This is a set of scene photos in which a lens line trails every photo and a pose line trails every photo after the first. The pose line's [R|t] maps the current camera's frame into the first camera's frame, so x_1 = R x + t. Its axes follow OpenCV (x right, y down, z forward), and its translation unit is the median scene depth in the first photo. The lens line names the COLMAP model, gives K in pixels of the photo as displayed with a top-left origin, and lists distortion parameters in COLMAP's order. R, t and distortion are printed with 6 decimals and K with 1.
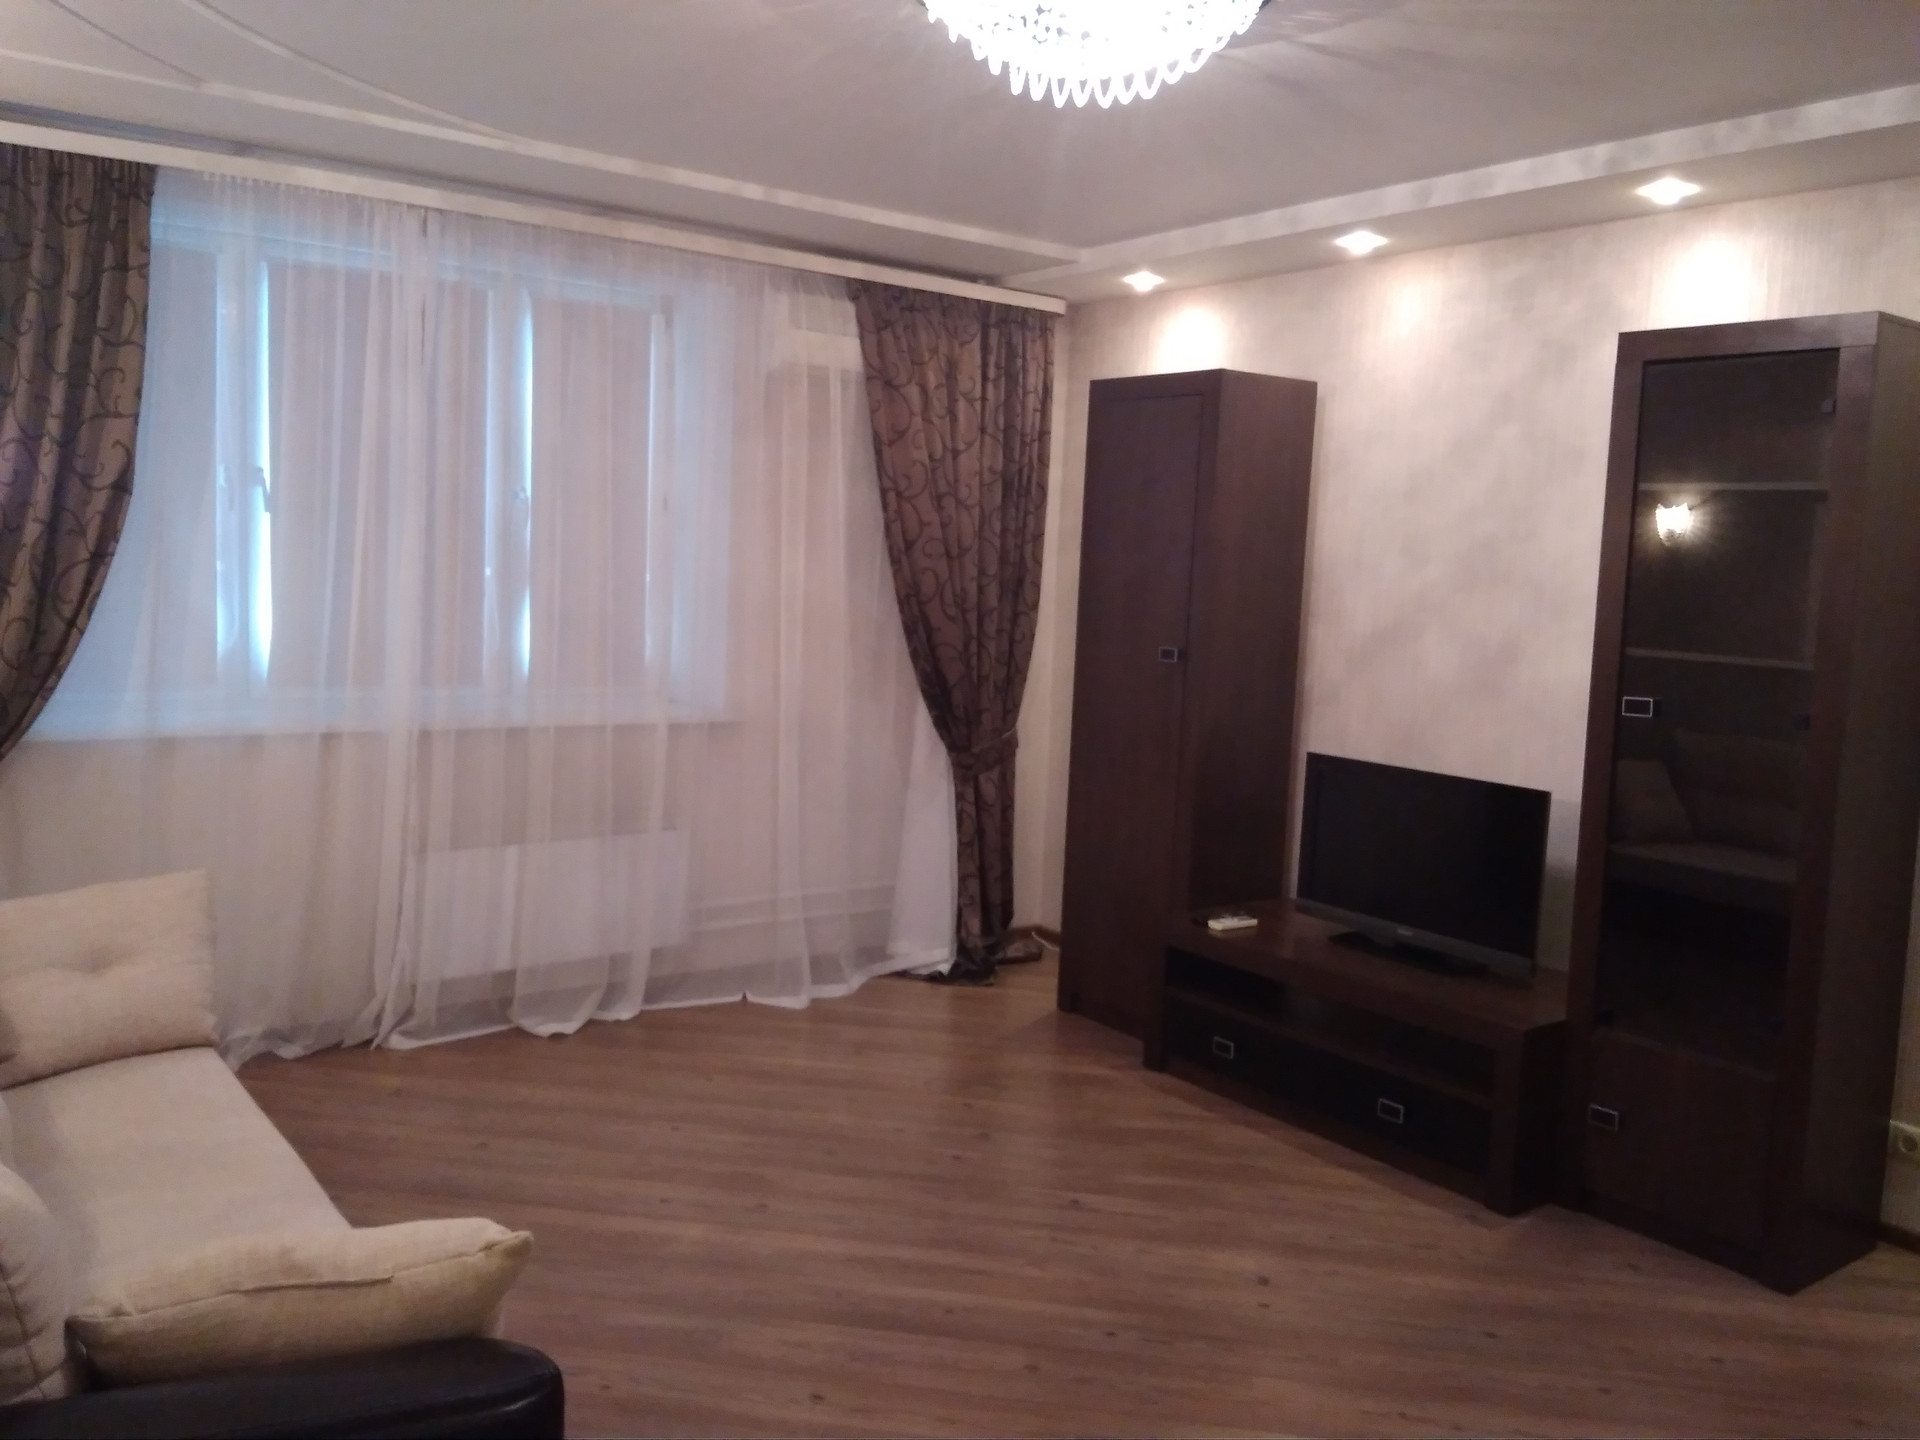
lens RADIAL K [[1562.2, 0, 949.1], [0, 1562.2, 712.2], [0, 0, 1]] dist [0.115758, -0.209986]
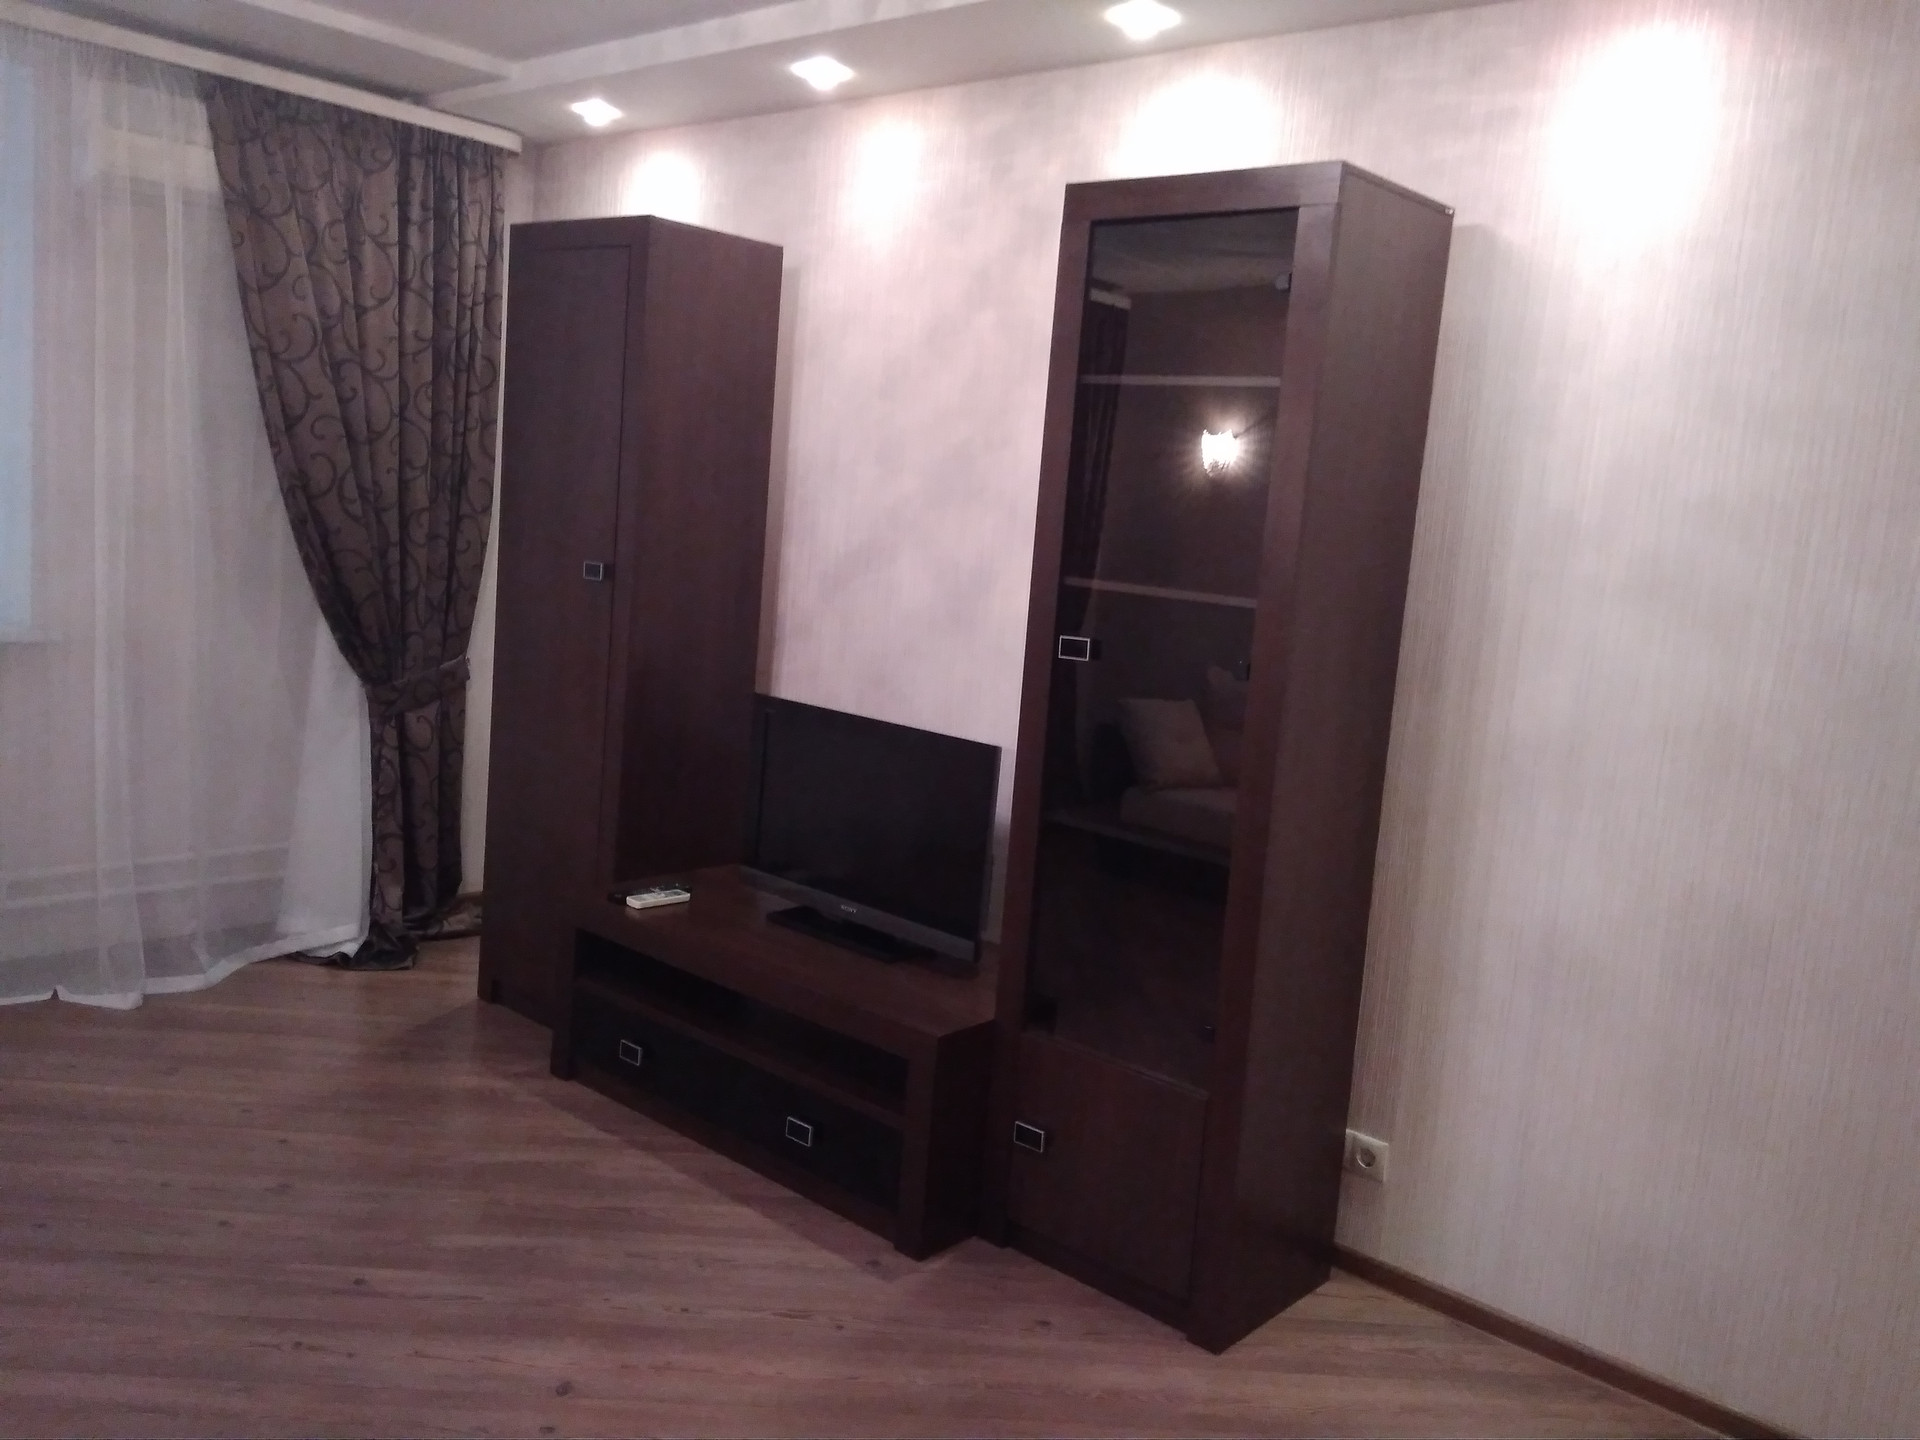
lens RADIAL K [[1562.2, 0, 949.1], [0, 1562.2, 712.2], [0, 0, 1]] dist [0.115758, -0.209986]
pose [[0.979186, 0.012399, 0.202587, 0.142912], [-0.021715, 0.998803, 0.043828, -0.002771], [-0.201801, -0.047315, 0.978283, 0.147090]]
